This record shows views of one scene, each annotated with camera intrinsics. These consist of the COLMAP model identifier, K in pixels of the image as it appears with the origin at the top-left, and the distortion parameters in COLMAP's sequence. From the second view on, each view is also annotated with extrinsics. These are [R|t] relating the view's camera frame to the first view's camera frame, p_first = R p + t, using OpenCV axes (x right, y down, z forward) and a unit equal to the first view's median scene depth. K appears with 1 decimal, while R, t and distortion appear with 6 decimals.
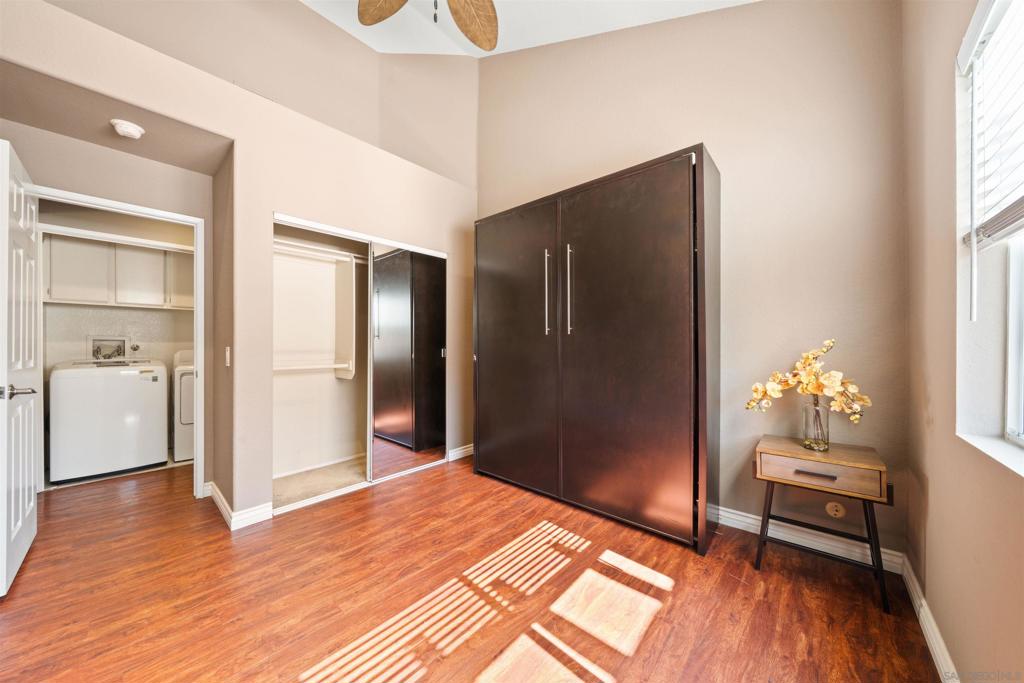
lens RADIAL K [[351.4, 0, 504.8], [0, 351.4, 343.7], [0, 0, 1]] dist [-0.005361, 0.000556]
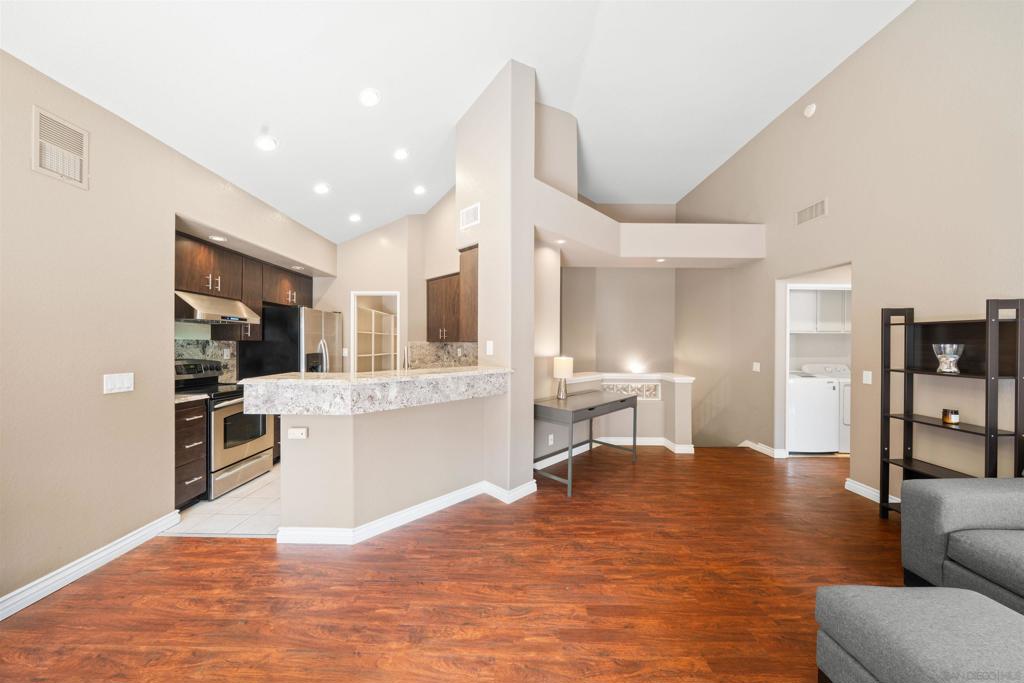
lens RADIAL K [[351.4, 0, 504.8], [0, 351.4, 343.7], [0, 0, 1]] dist [-0.005361, 0.000556]
pose [[0.664088, 0.002875, -0.747649, -1.253751], [-0.002491, 0.999996, 0.001633, -0.102032], [0.747650, 0.000778, 0.664092, -1.246245]]
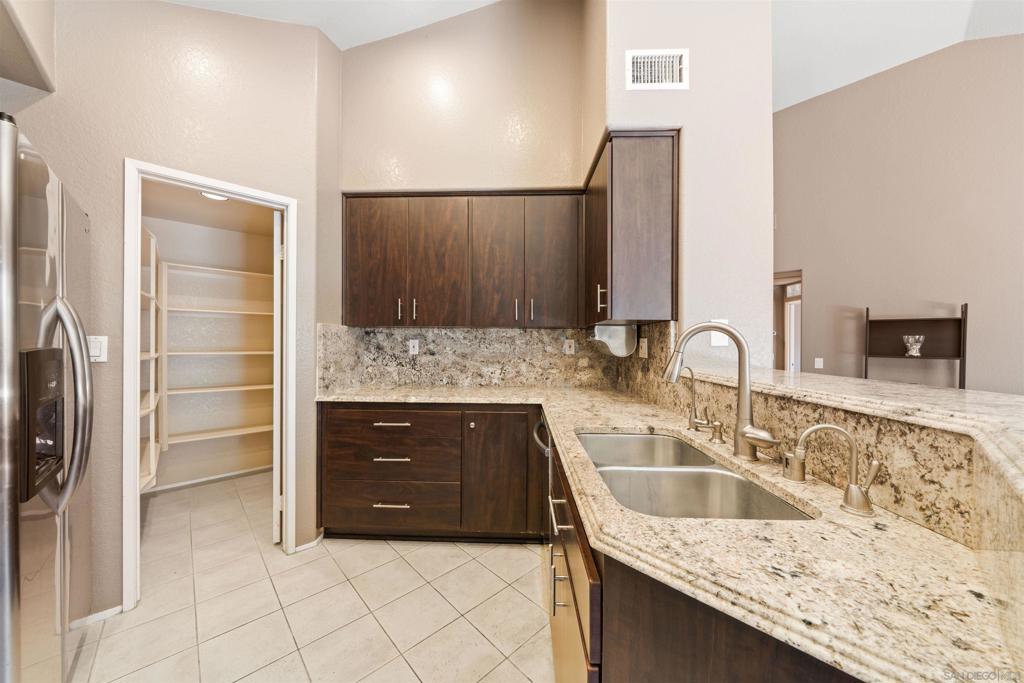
lens RADIAL K [[351.4, 0, 504.8], [0, 351.4, 343.7], [0, 0, 1]] dist [-0.005361, 0.000556]
pose [[0.995848, 0.005687, -0.090859, -2.818645], [-0.005987, 0.999978, -0.003021, -0.049763], [0.090840, 0.003553, 0.995859, -1.115499]]
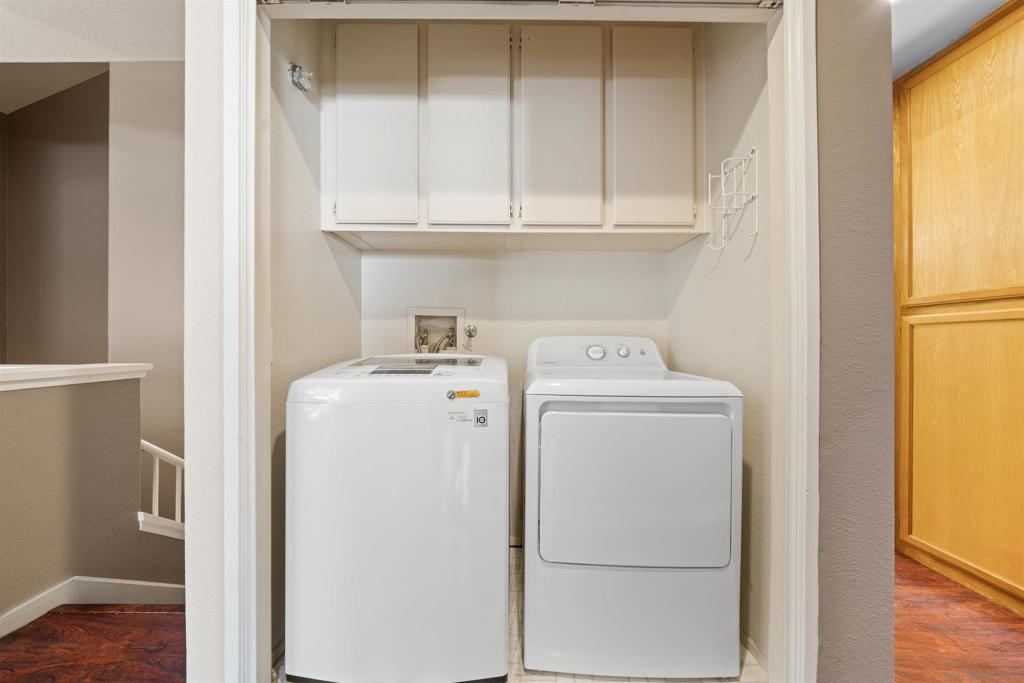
lens RADIAL K [[351.4, 0, 504.8], [0, 351.4, 343.7], [0, 0, 1]] dist [-0.005361, 0.000556]
pose [[0.666643, 0.003982, -0.745367, -1.112084], [-0.003645, 0.999991, 0.002083, 0.045713], [0.745369, 0.001328, 0.666651, 1.195686]]
